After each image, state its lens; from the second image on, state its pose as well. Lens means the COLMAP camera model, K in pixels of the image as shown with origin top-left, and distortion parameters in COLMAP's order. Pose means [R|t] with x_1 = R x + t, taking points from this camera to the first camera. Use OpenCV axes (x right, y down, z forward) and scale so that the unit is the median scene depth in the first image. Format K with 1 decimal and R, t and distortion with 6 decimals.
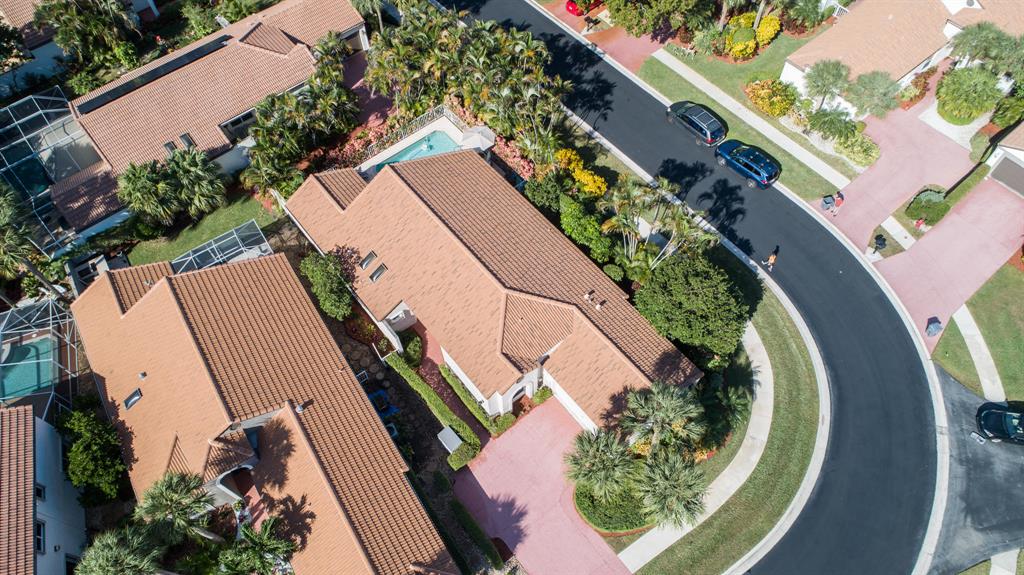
lens RADIAL K [[685.6, 0, 512.0], [0, 685.6, 287.5], [0, 0, 1]] dist [-0.001806, -0.001088]
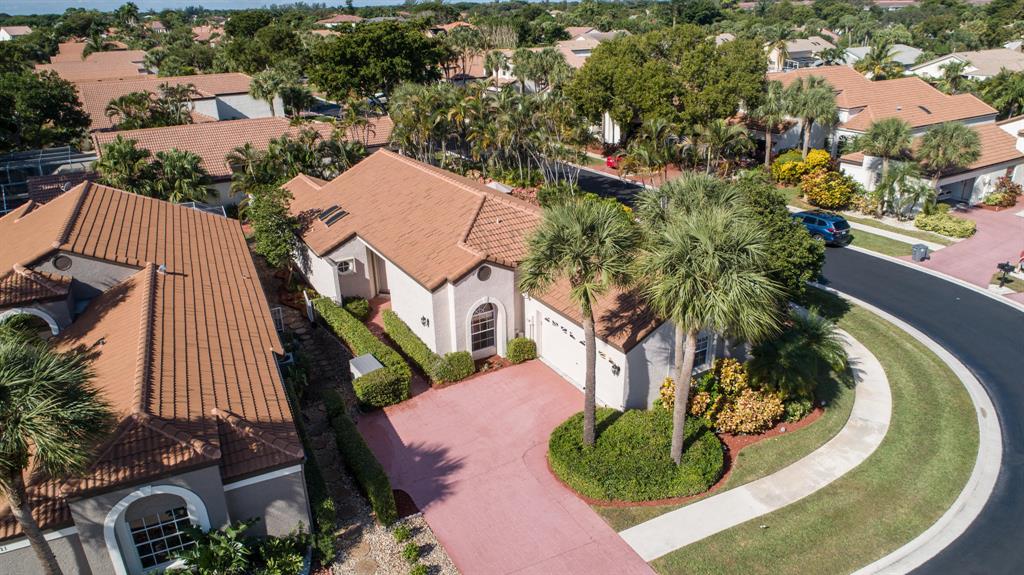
lens RADIAL K [[685.6, 0, 512.0], [0, 685.6, 287.5], [0, 0, 1]] dist [-0.001806, -0.001088]
pose [[0.990526, 0.062563, -0.122248, 0.117532], [-0.122069, 0.808937, -0.575083, 0.509758], [0.062912, 0.584557, 0.808910, 0.441848]]
